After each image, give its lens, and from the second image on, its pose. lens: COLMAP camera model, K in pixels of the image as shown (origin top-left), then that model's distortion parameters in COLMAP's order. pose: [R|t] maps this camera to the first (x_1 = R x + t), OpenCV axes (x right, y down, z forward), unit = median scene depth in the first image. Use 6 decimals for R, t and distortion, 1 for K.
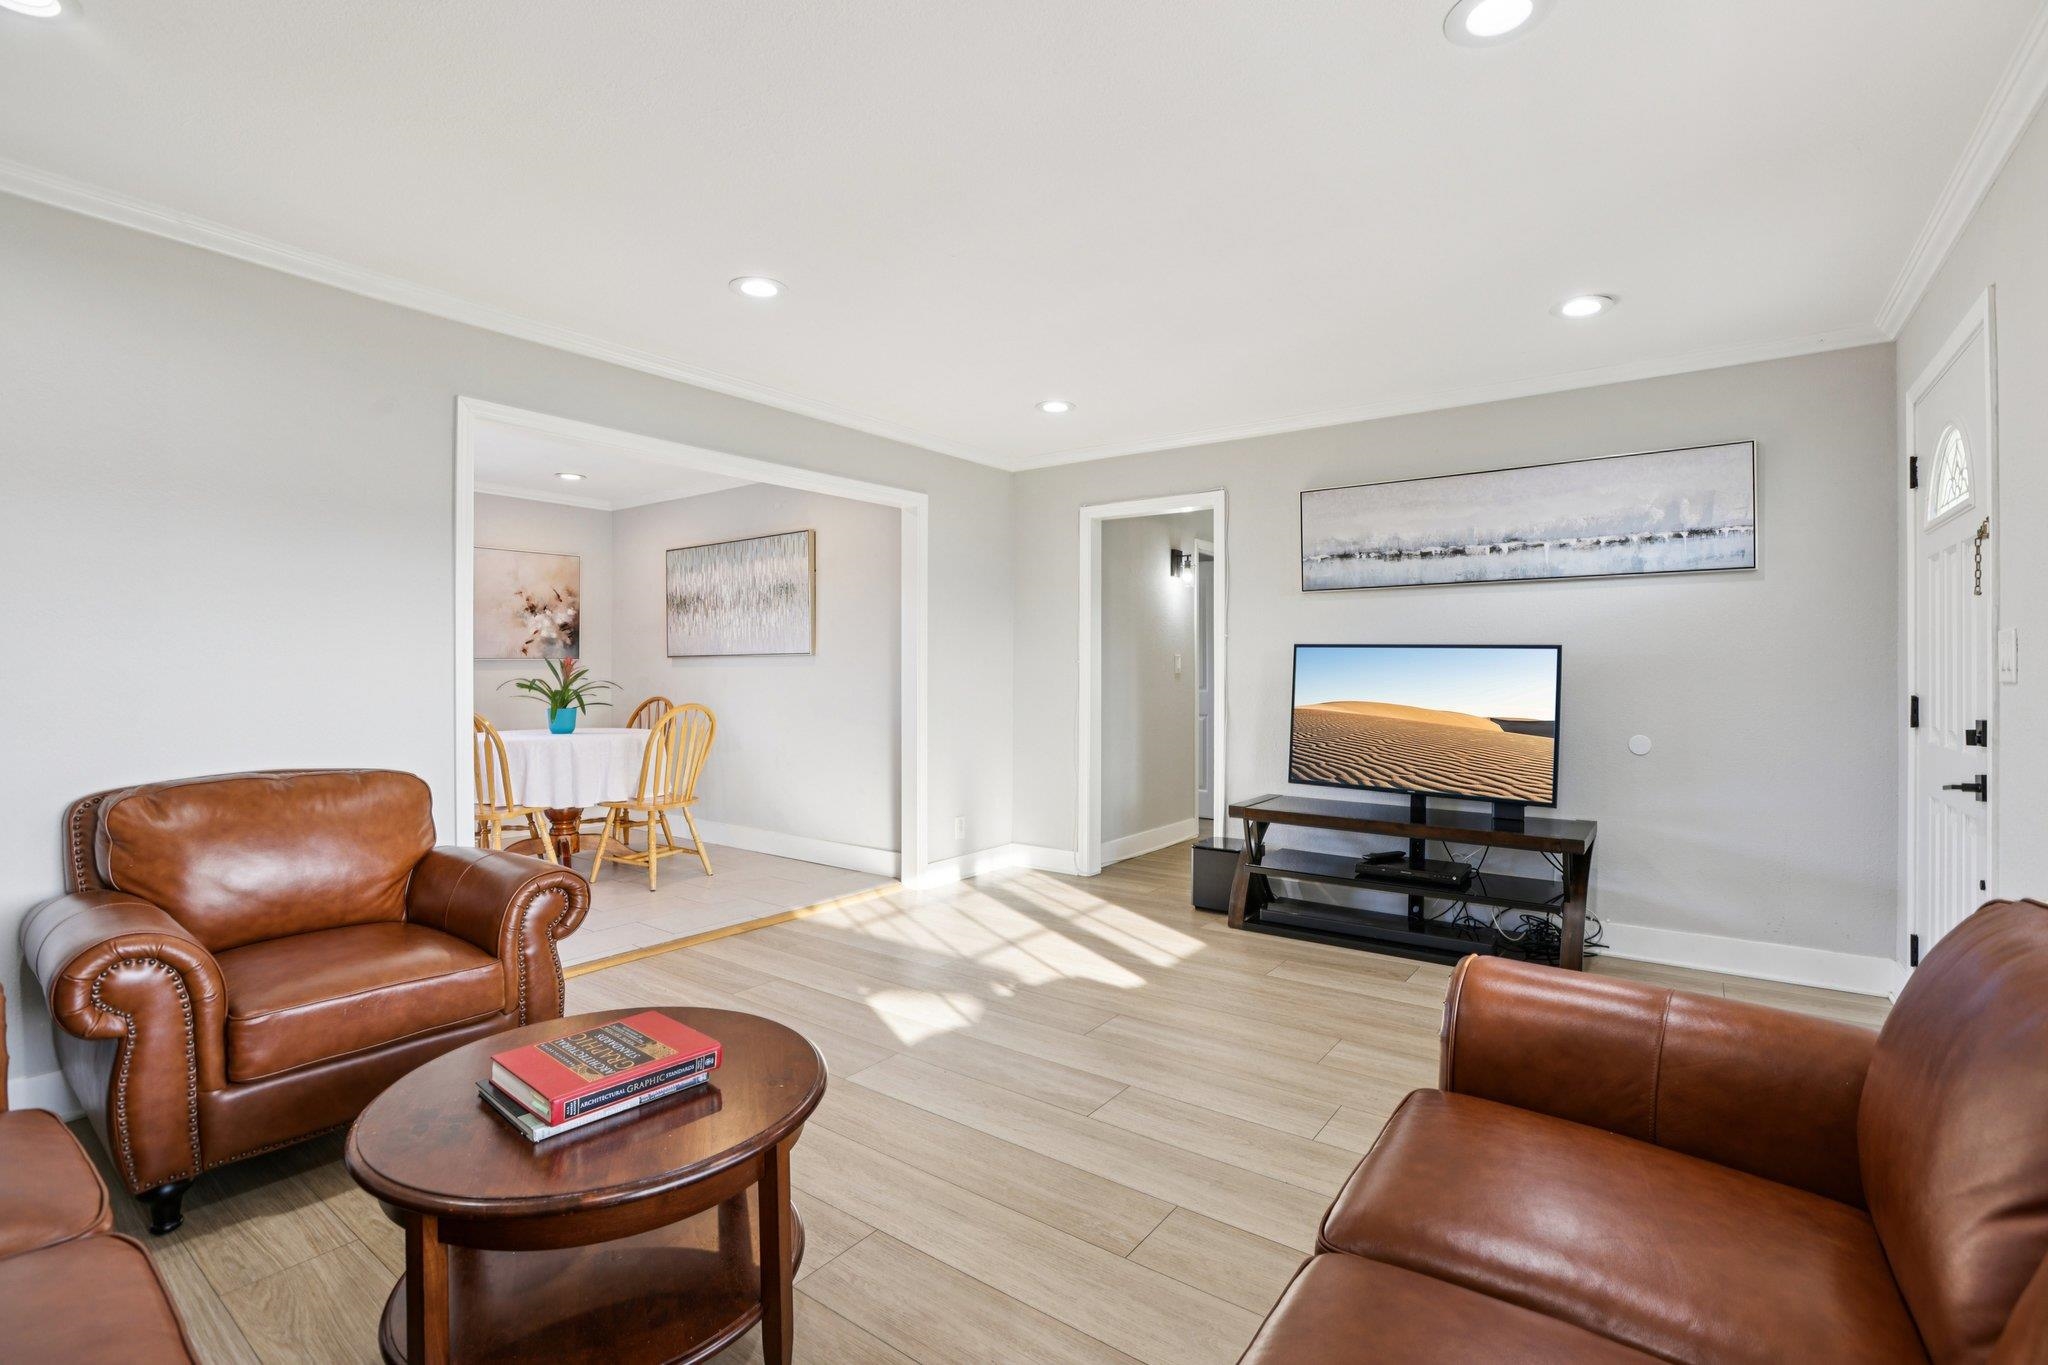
lens RADIAL K [[931.3, 0, 1005.6], [0, 931.3, 673.5], [0, 0, 1]] dist [-0.048830, 0.010180]
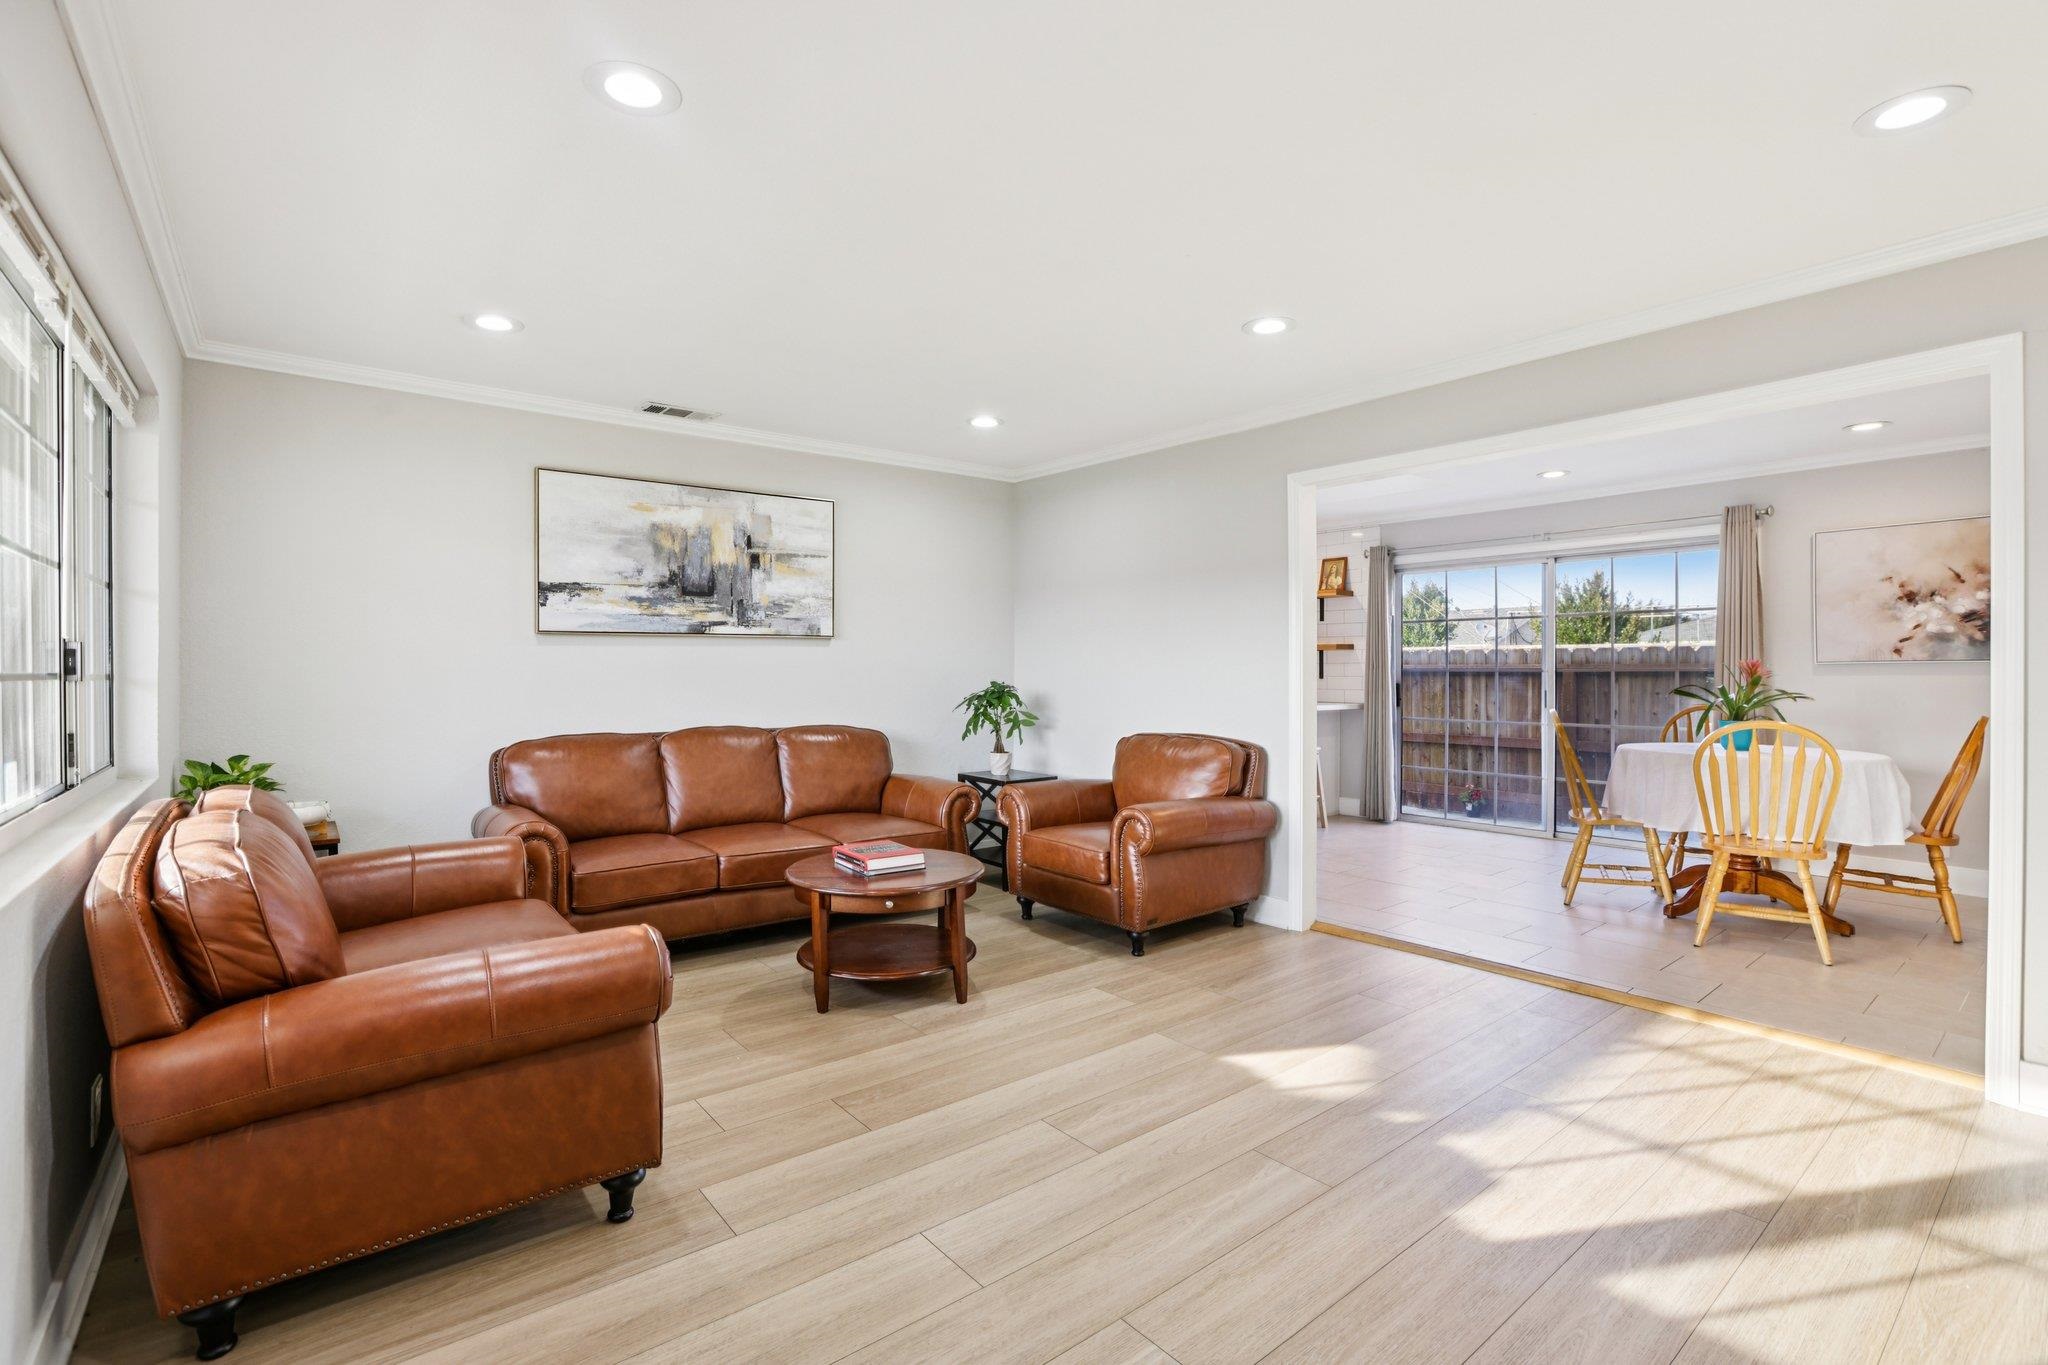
lens RADIAL K [[931.3, 0, 1016.4], [0, 931.3, 663.8], [0, 0, 1]] dist [-0.048830, 0.010180]
pose [[-0.256081, -0.012662, -0.966572, 0.595349], [-0.001657, 0.999918, -0.012660, -0.004312], [0.966654, -0.001641, -0.256081, 0.681257]]
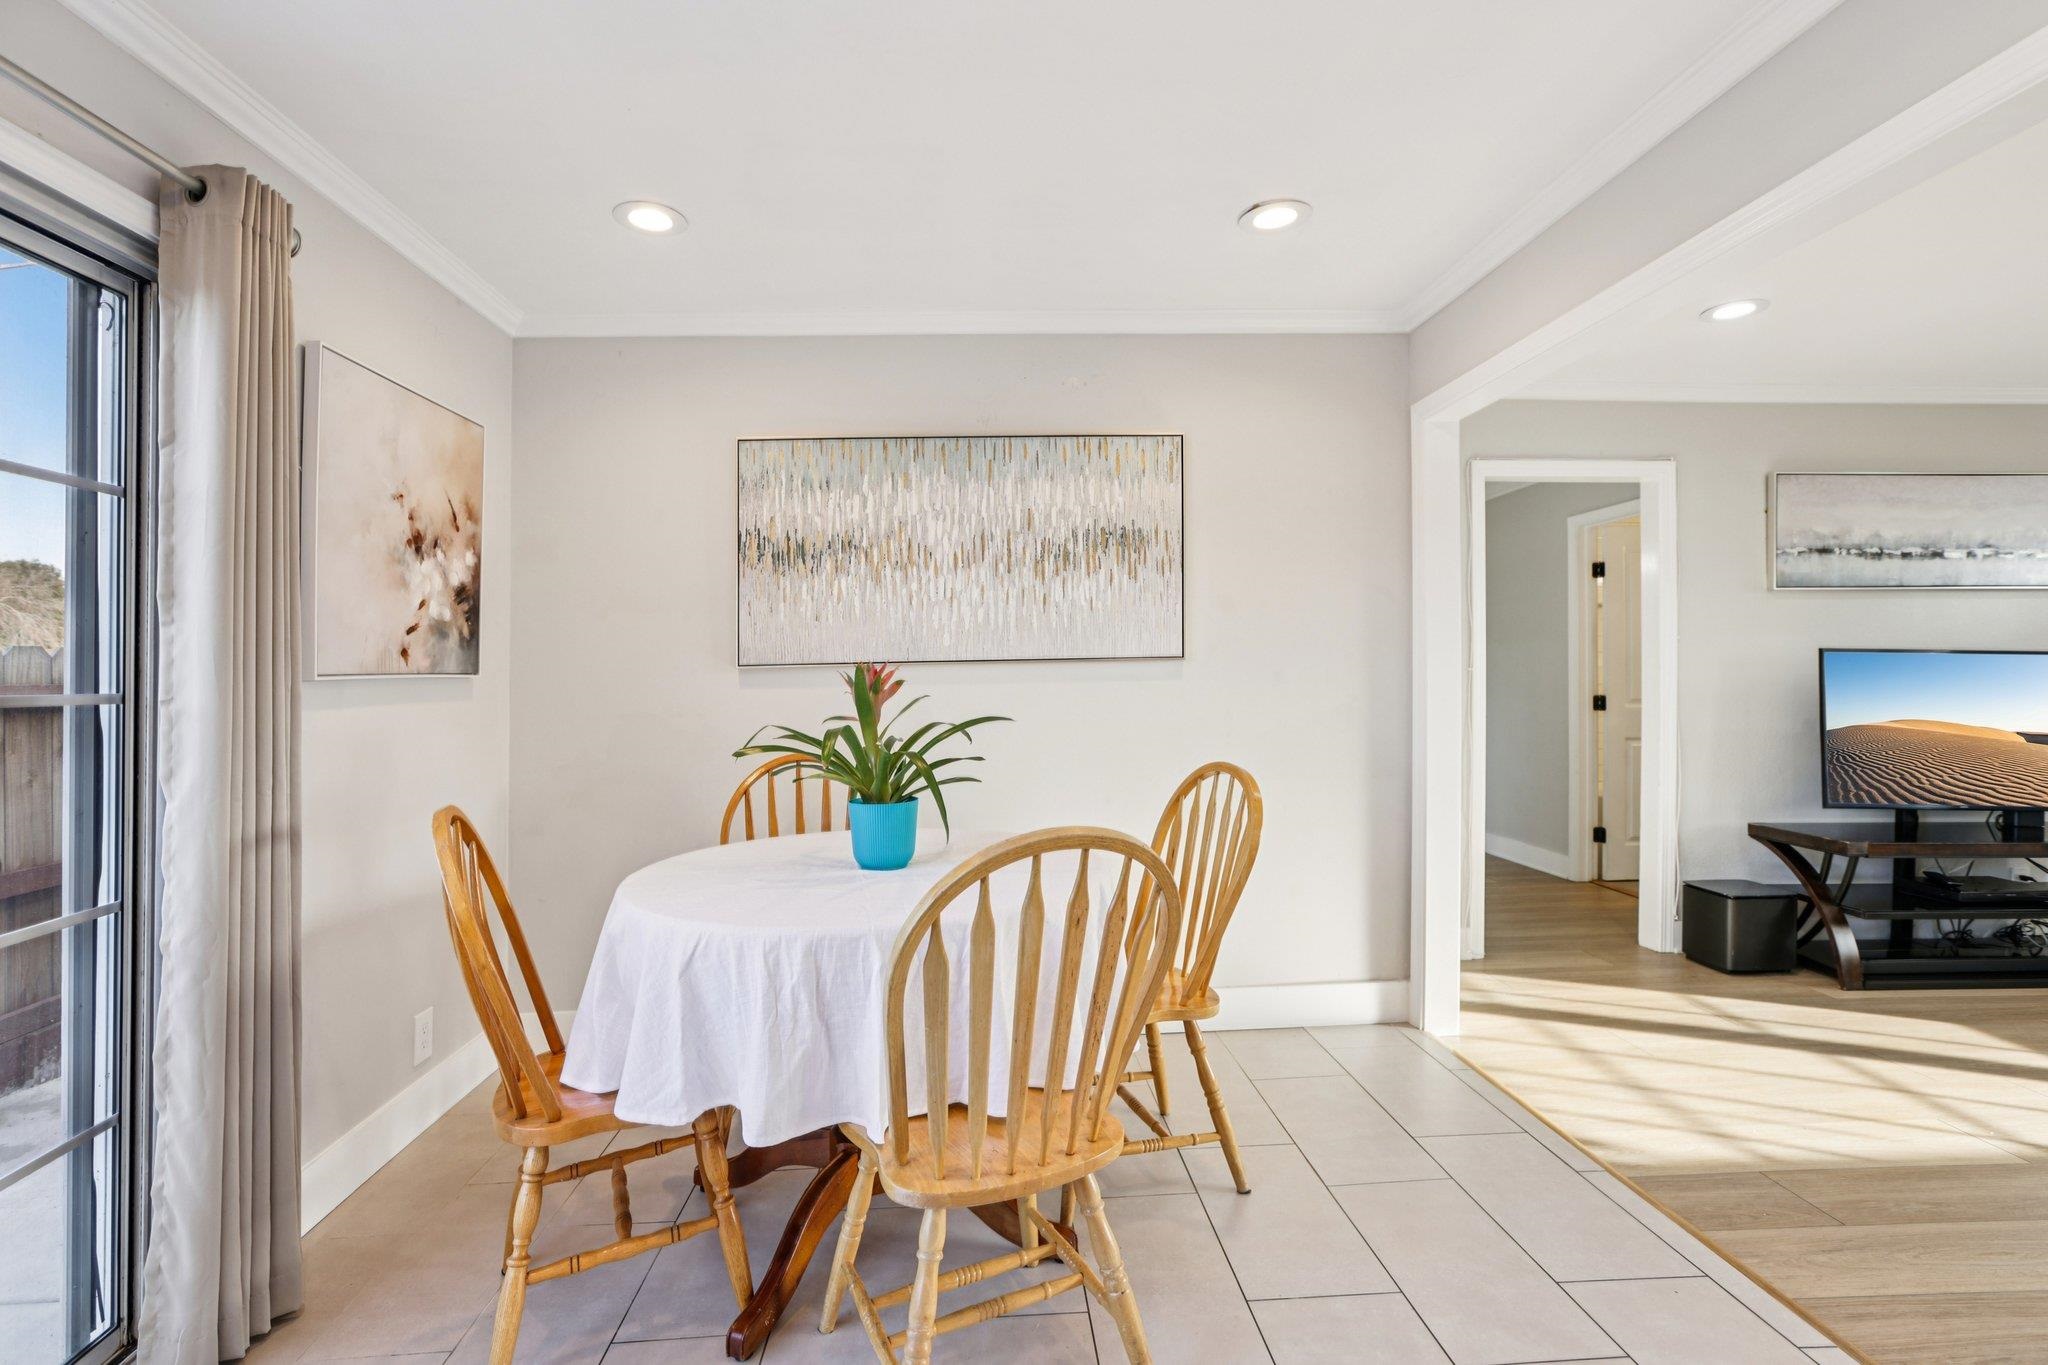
lens RADIAL K [[931.3, 0, 949.0], [0, 931.3, 677.5], [0, 0, 1]] dist [-0.048830, 0.010180]
pose [[0.800730, -0.011835, 0.598908, -0.830260], [0.010080, 0.999929, 0.006283, -0.017994], [-0.598940, 0.001006, 0.800793, 0.808329]]
